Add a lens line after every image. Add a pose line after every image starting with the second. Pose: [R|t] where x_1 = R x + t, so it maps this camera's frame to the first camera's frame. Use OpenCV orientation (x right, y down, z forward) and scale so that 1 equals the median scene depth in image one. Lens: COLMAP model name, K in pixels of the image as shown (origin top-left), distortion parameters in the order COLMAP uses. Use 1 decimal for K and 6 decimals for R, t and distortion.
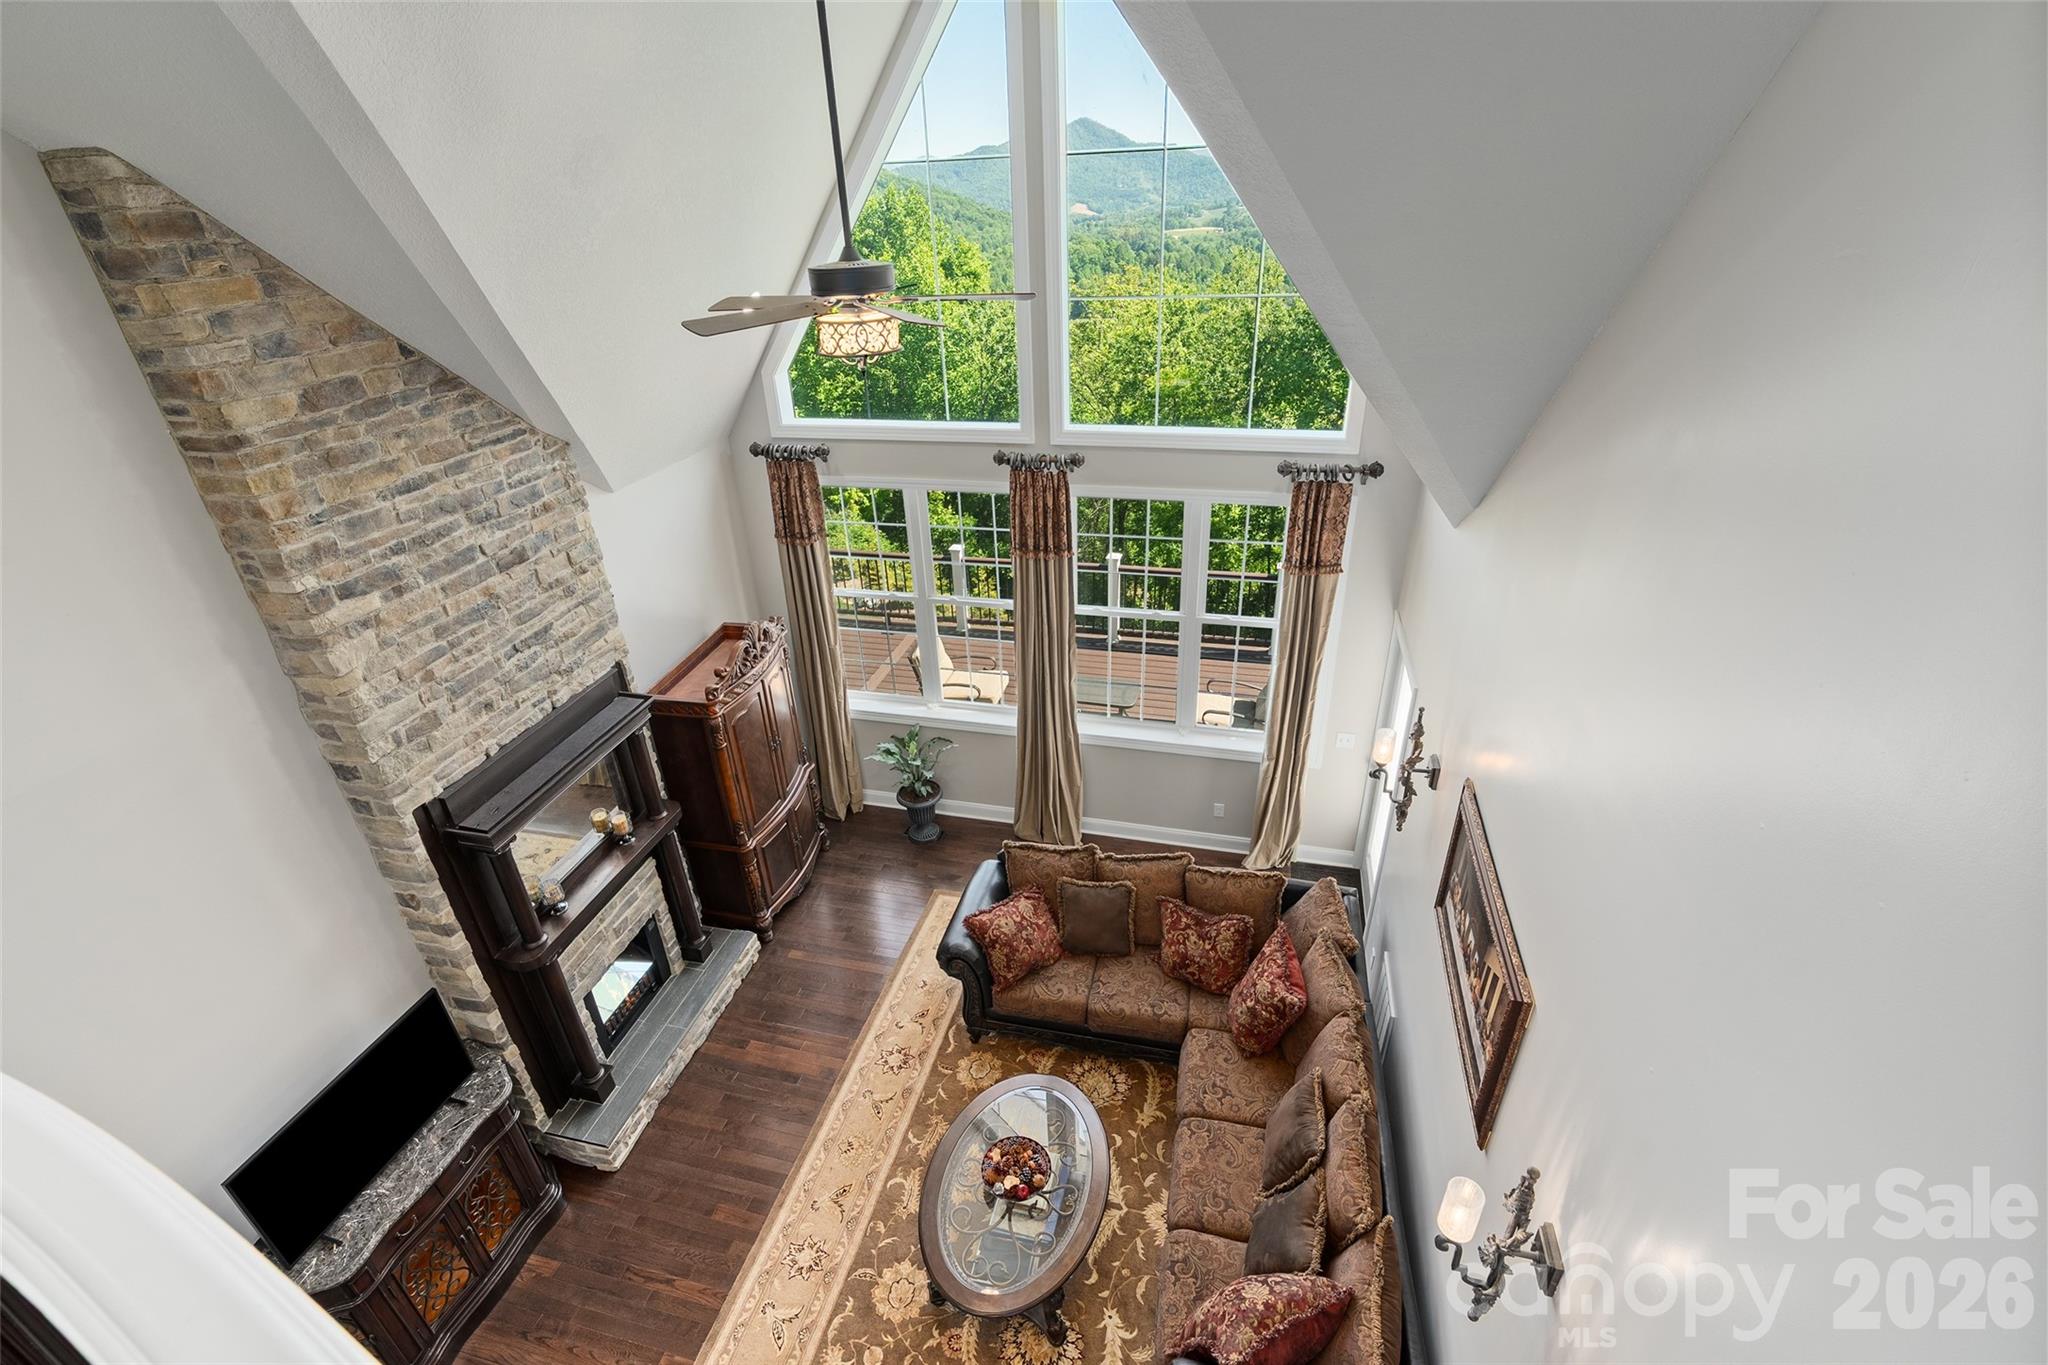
lens RADIAL K [[922.1, 0, 1025.4], [0, 922.1, 679.7], [0, 0, 1]] dist [-0.008126, 0.002913]
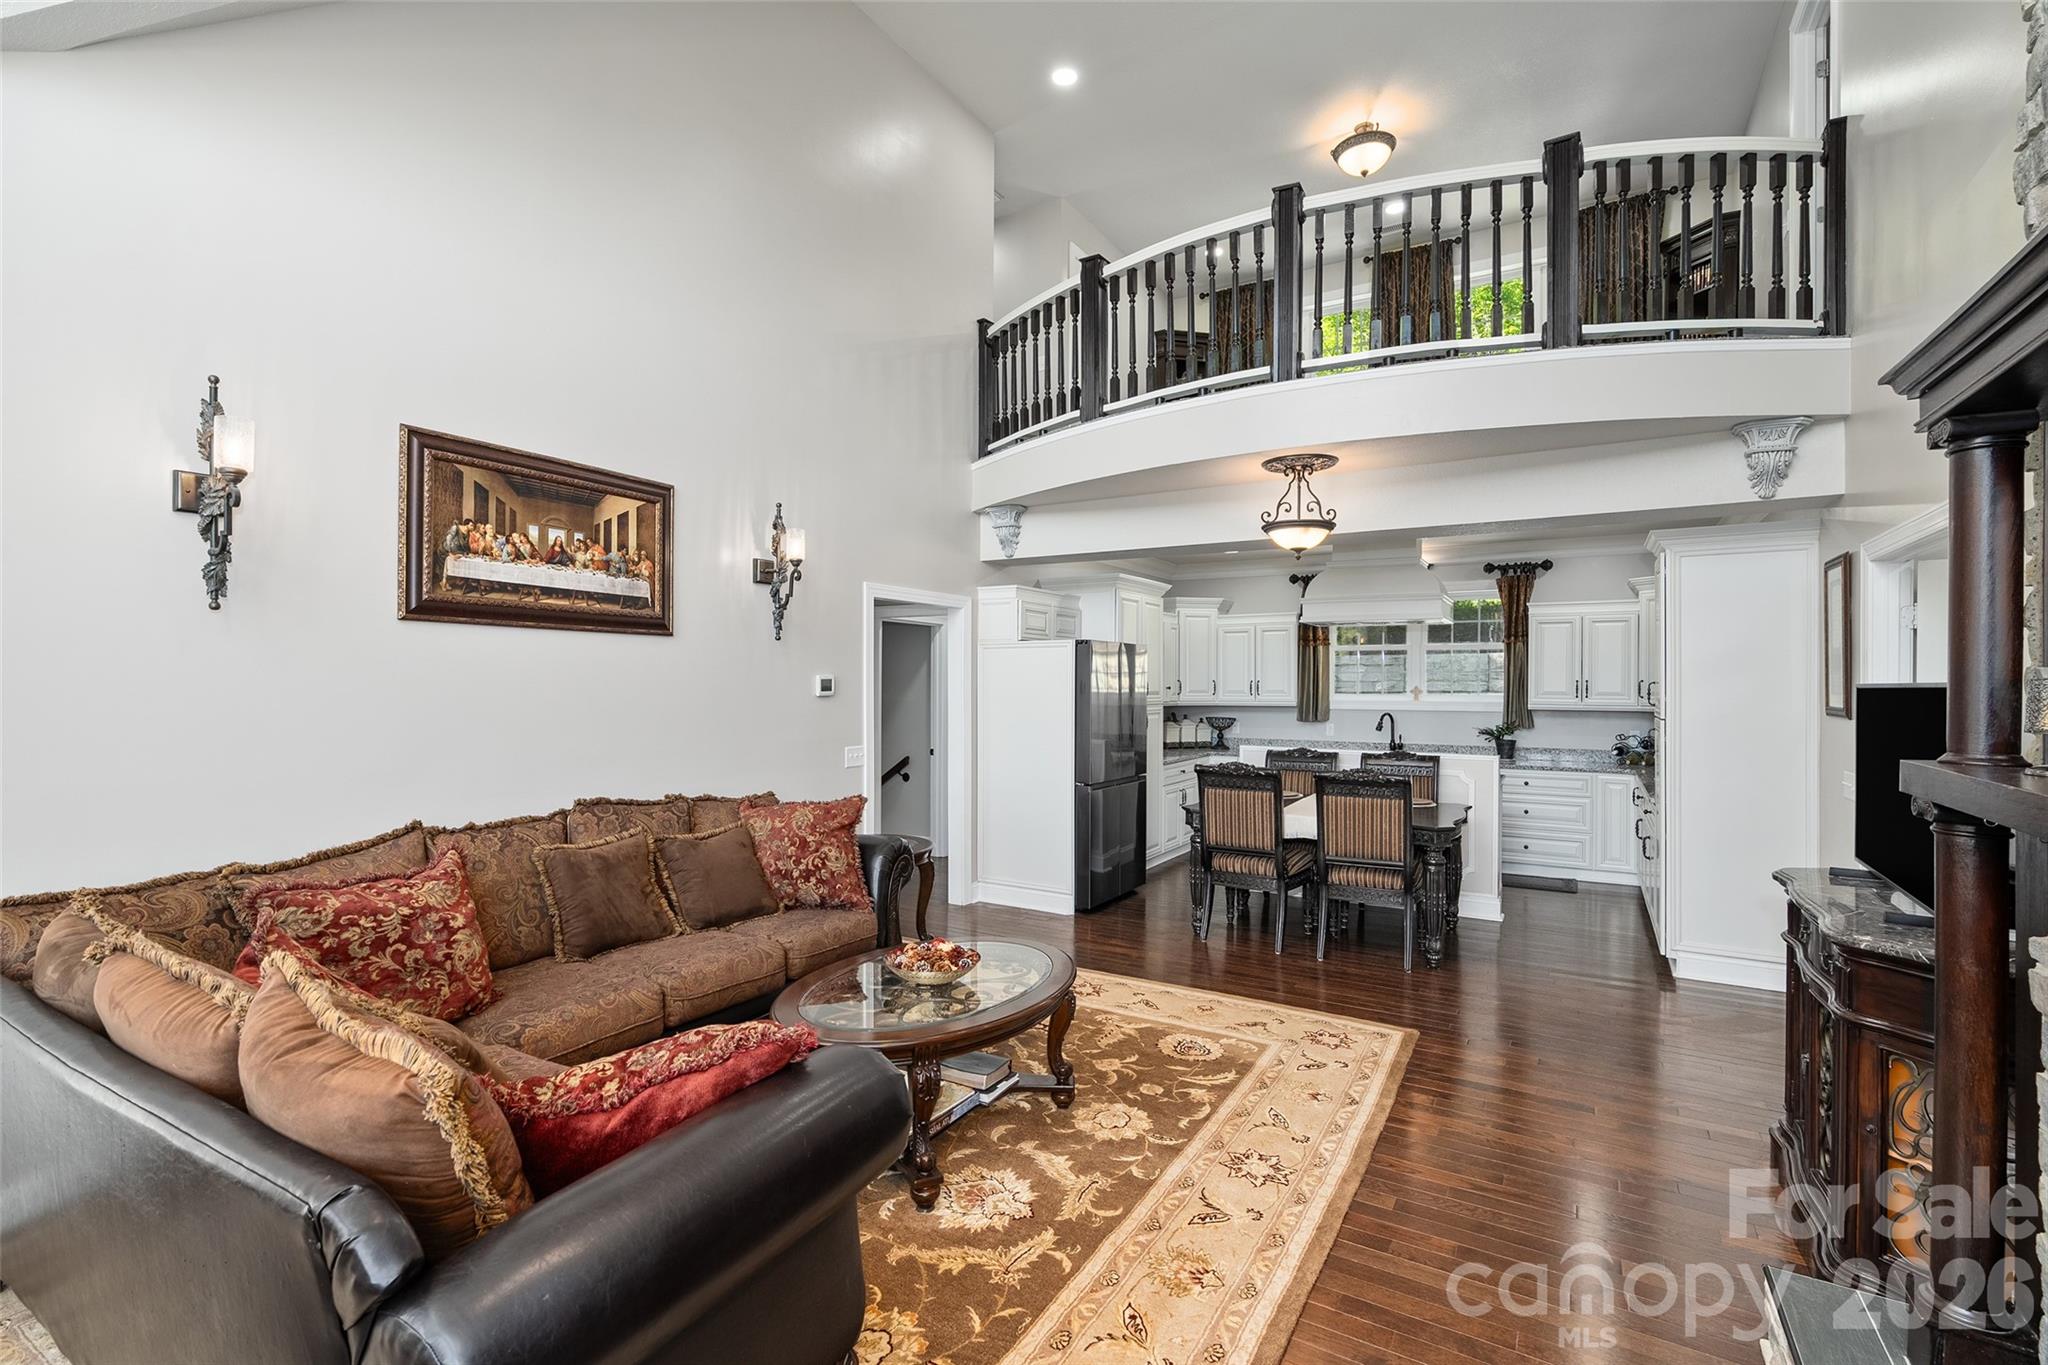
lens RADIAL K [[922.1, 0, 1017.0], [0, 922.1, 681.9], [0, 0, 1]] dist [-0.008126, 0.002913]
pose [[-0.955316, 0.034098, 0.293614, -0.277138], [0.169919, 0.876146, 0.451105, 0.021573], [-0.241867, 0.480838, -0.842790, 1.405359]]
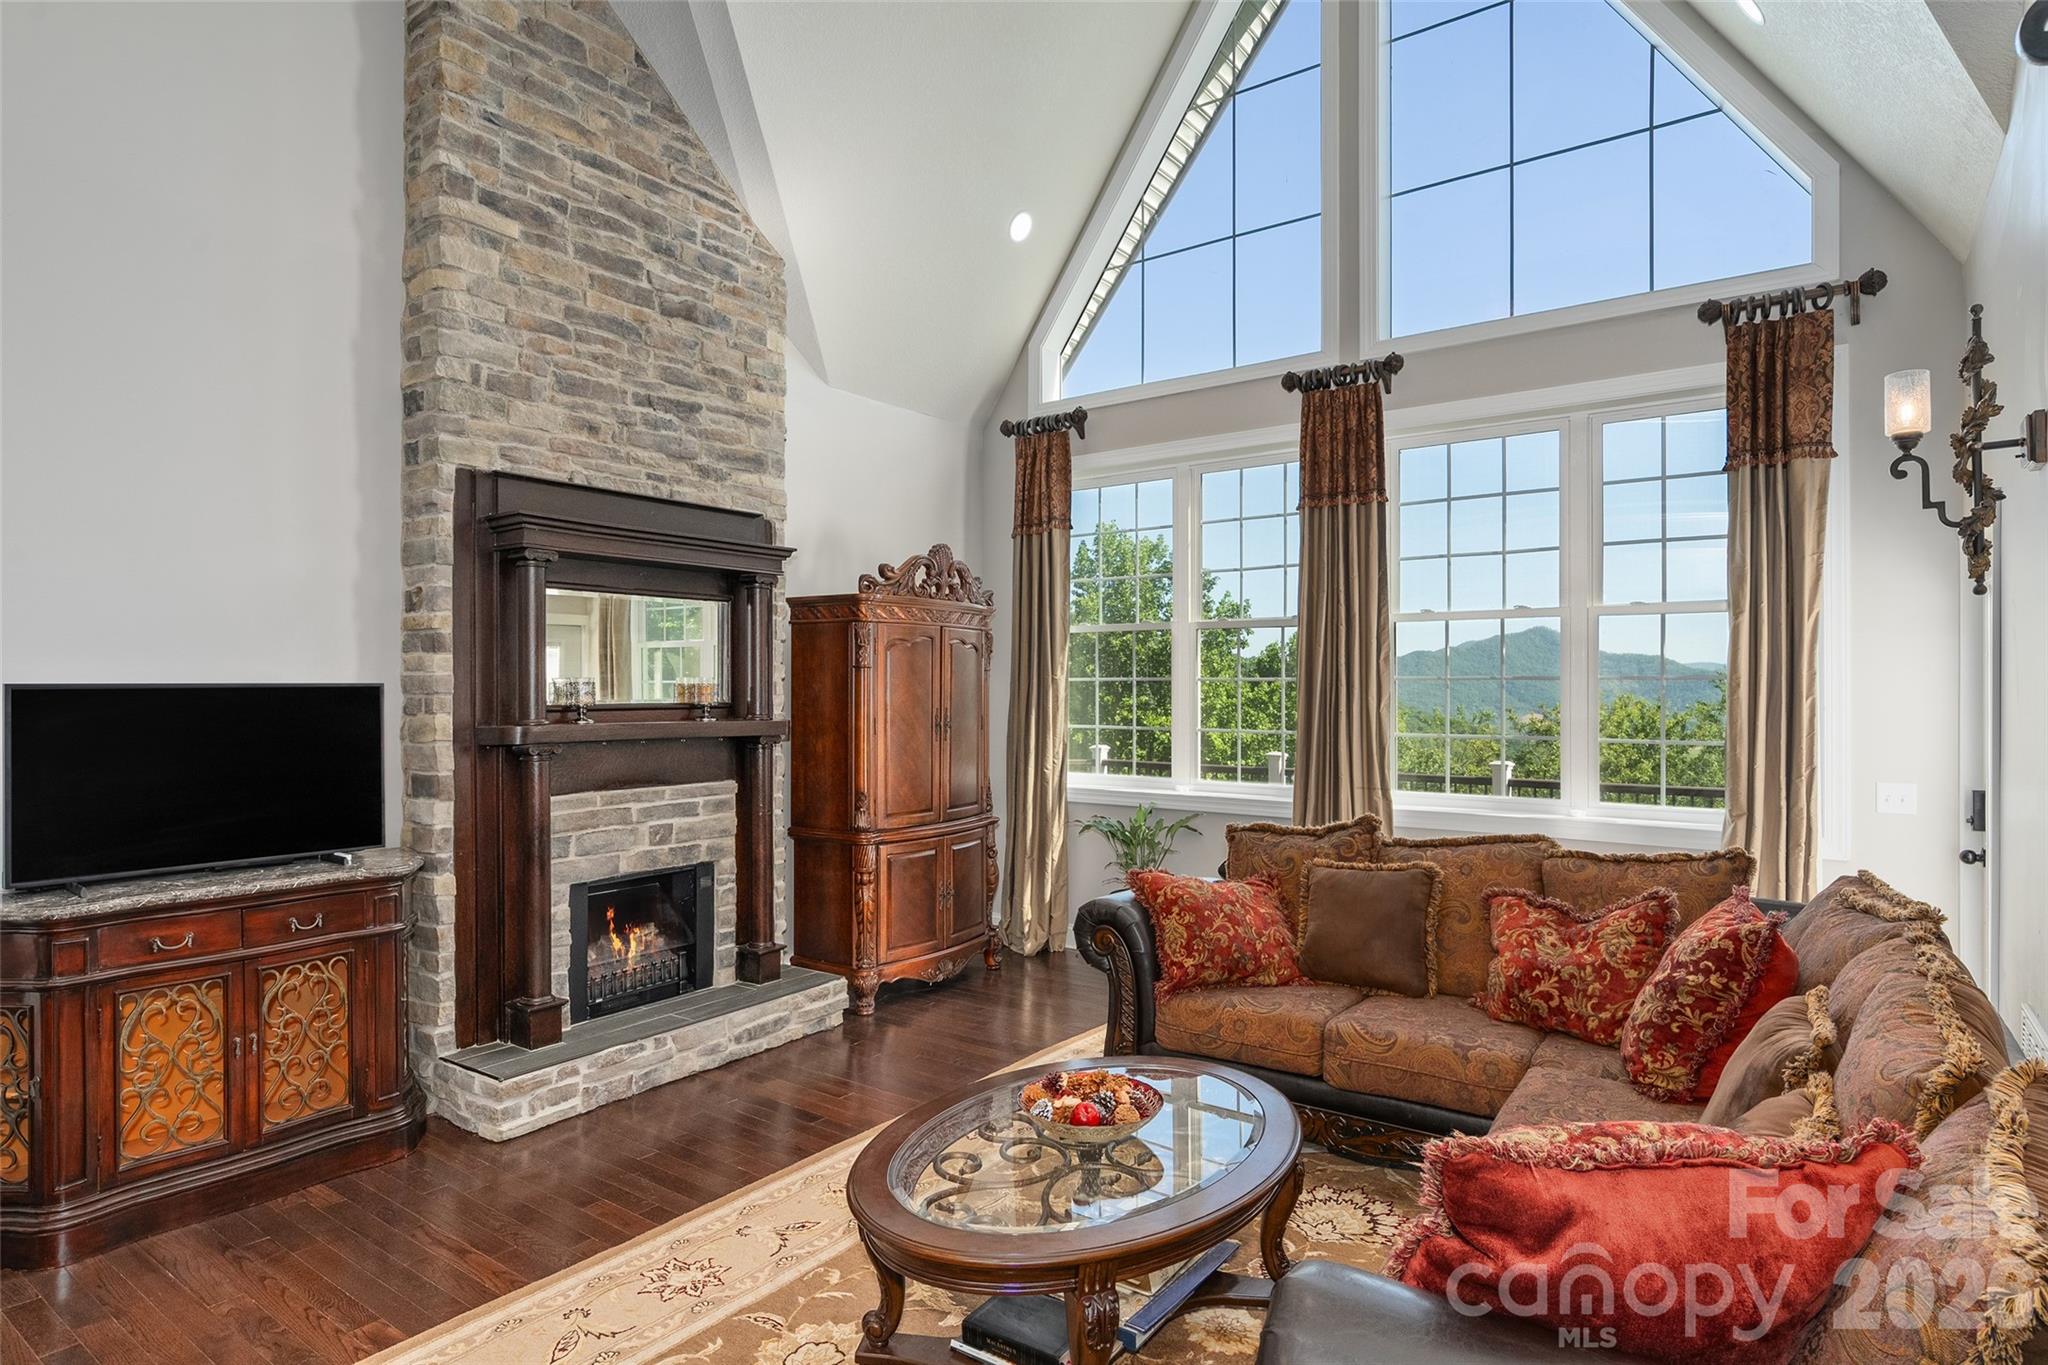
lens RADIAL K [[1116.9, 0, 1024.1], [0, 1116.9, 682.3], [0, 0, 1]] dist [-0.003525, 0.003273]
pose [[0.928533, 0.035220, -0.369576, 0.156200], [-0.207621, 0.874525, -0.438291, 0.568088], [0.307767, 0.483699, 0.819338, 0.382632]]
